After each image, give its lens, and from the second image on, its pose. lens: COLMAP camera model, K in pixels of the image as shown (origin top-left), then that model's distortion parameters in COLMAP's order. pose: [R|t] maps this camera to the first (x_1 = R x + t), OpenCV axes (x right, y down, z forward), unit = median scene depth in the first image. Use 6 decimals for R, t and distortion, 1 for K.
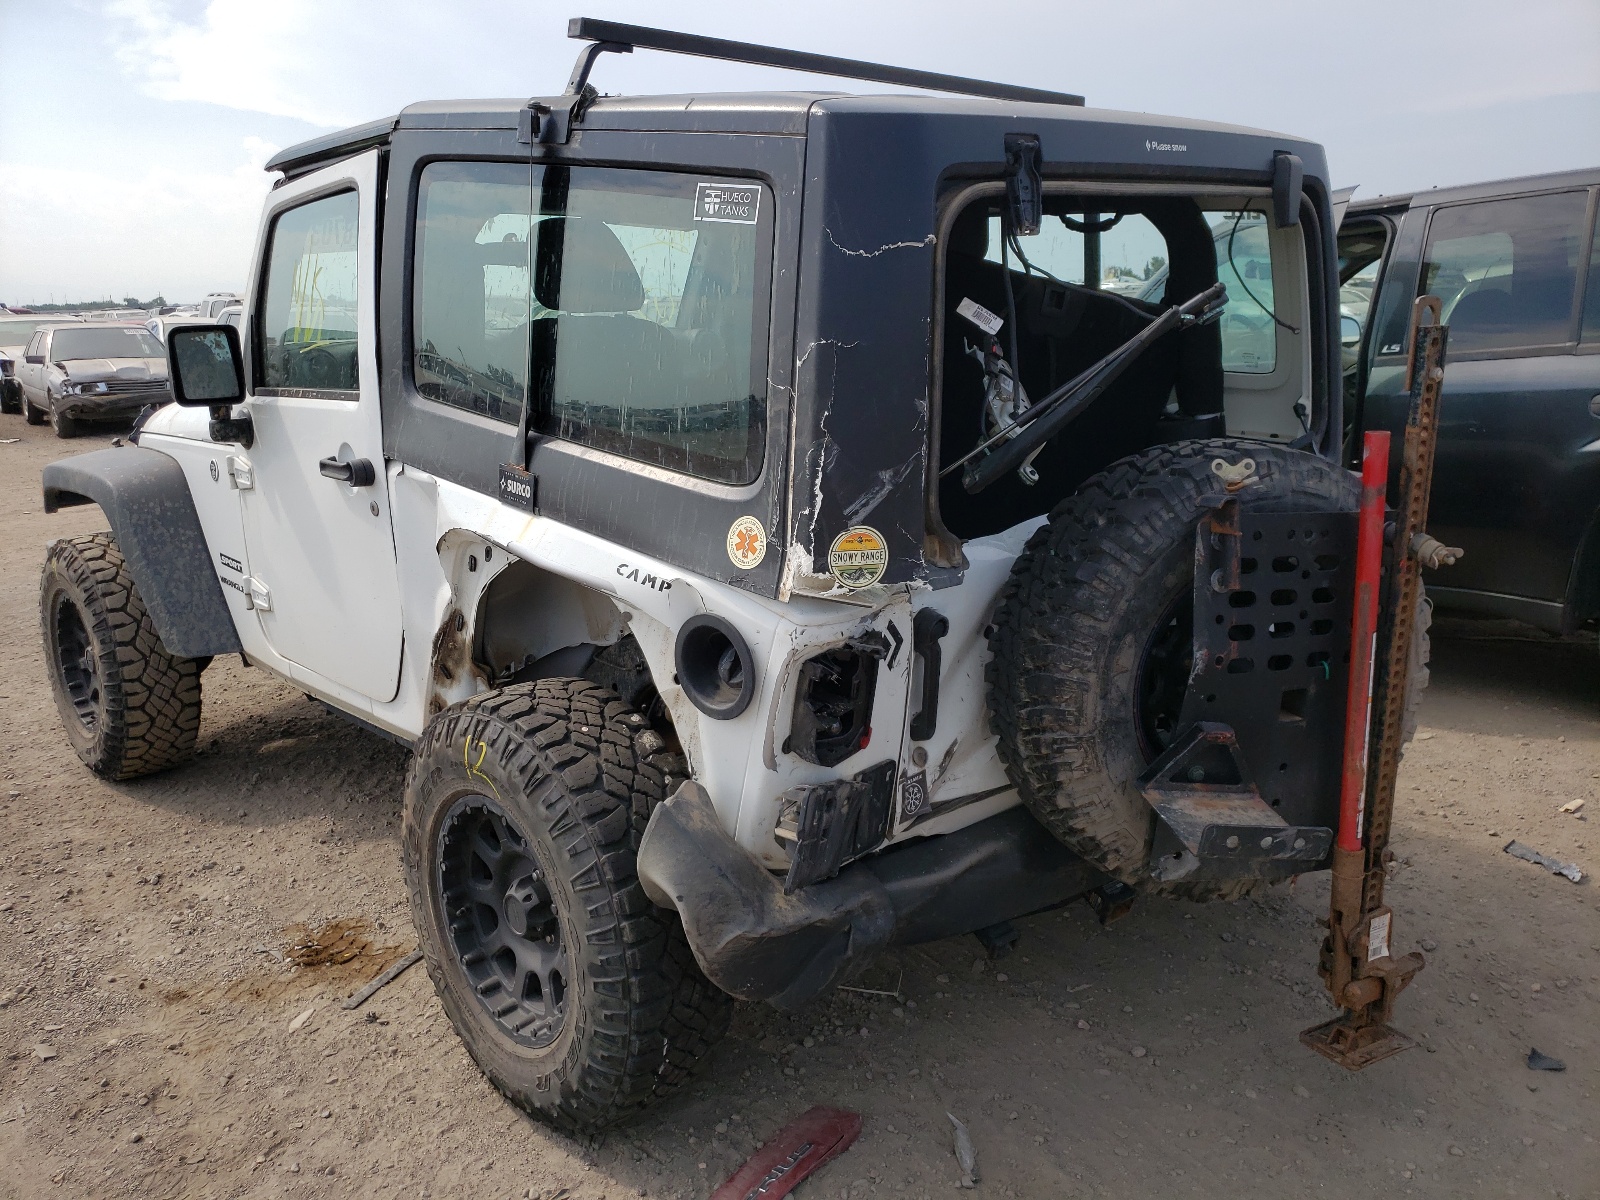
lens RADIAL K [[1212.2, 0, 800.6], [0, 1212.2, 594.5], [0, 0, 1]] dist [0.006493, 0.015811]
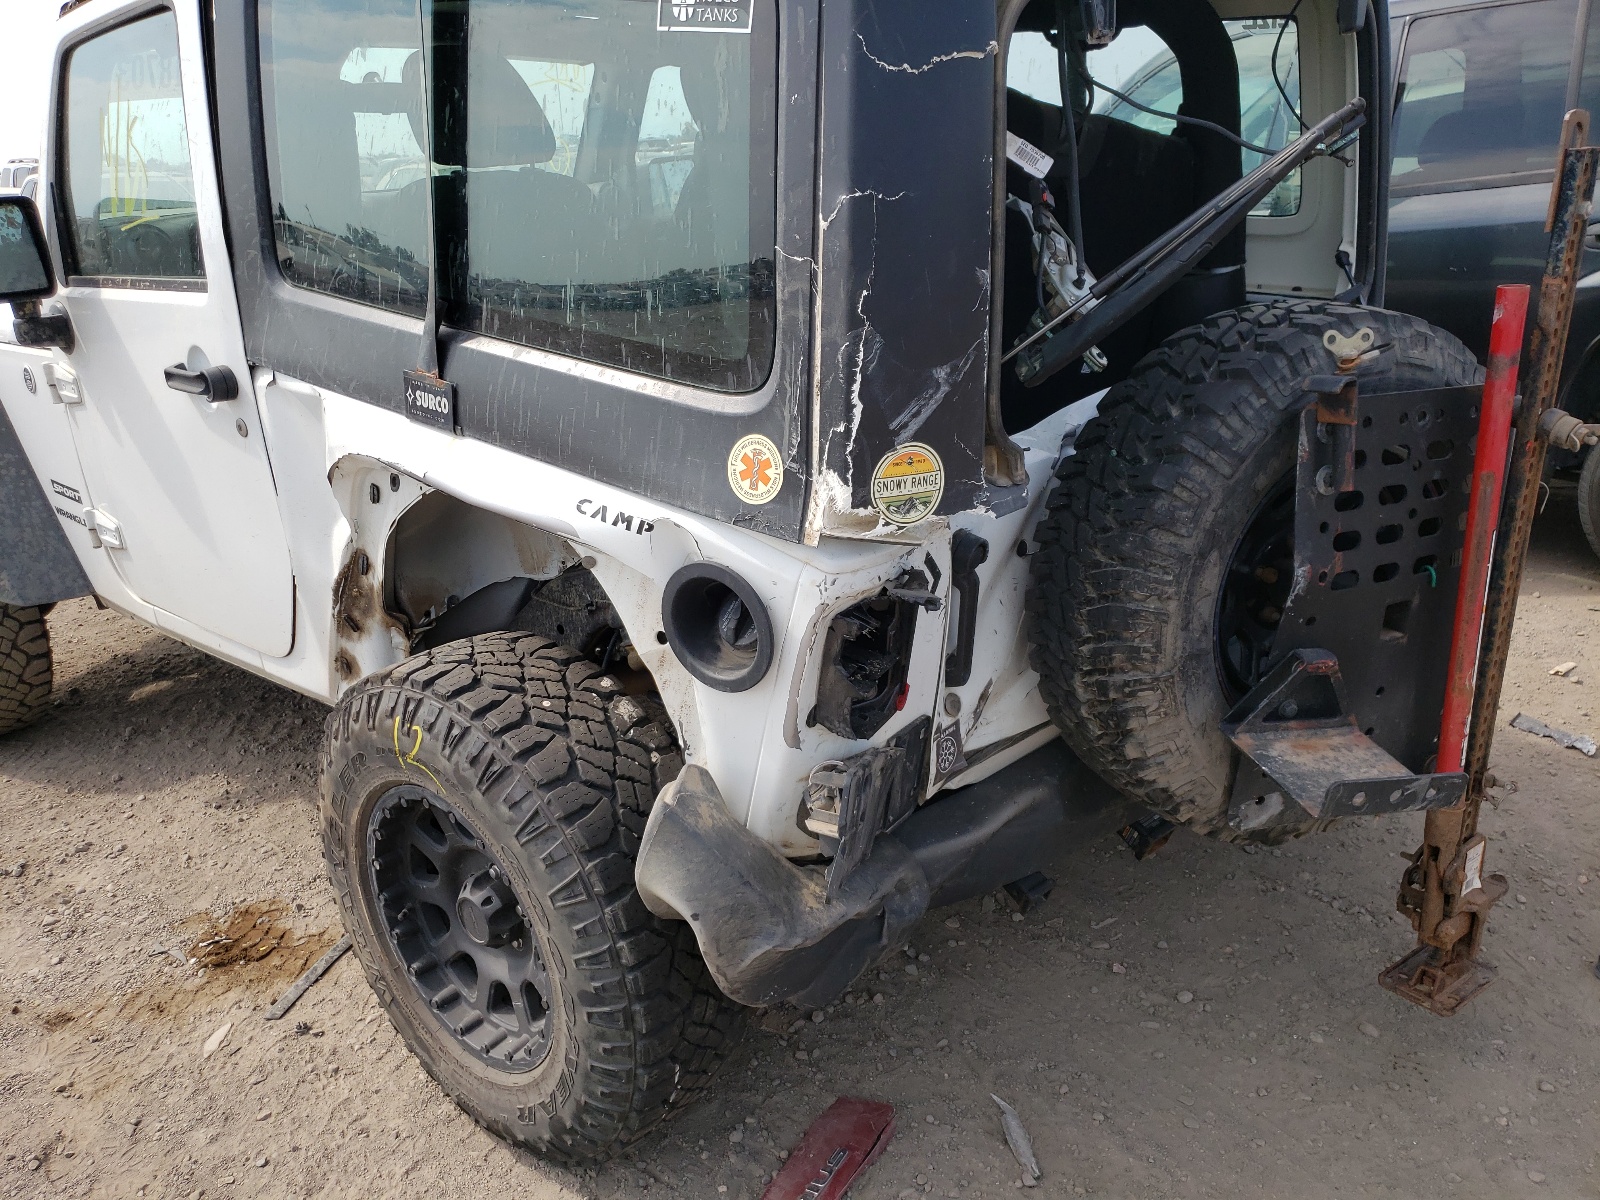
lens RADIAL K [[1212.2, 0, 798.4], [0, 1212.2, 601.9], [0, 0, 1]] dist [0.006493, 0.015811]
pose [[0.994224, -0.063019, 0.086870, -0.074402], [0.052234, 0.991244, 0.121272, -0.042435], [-0.093752, -0.116034, 0.988811, 0.189023]]
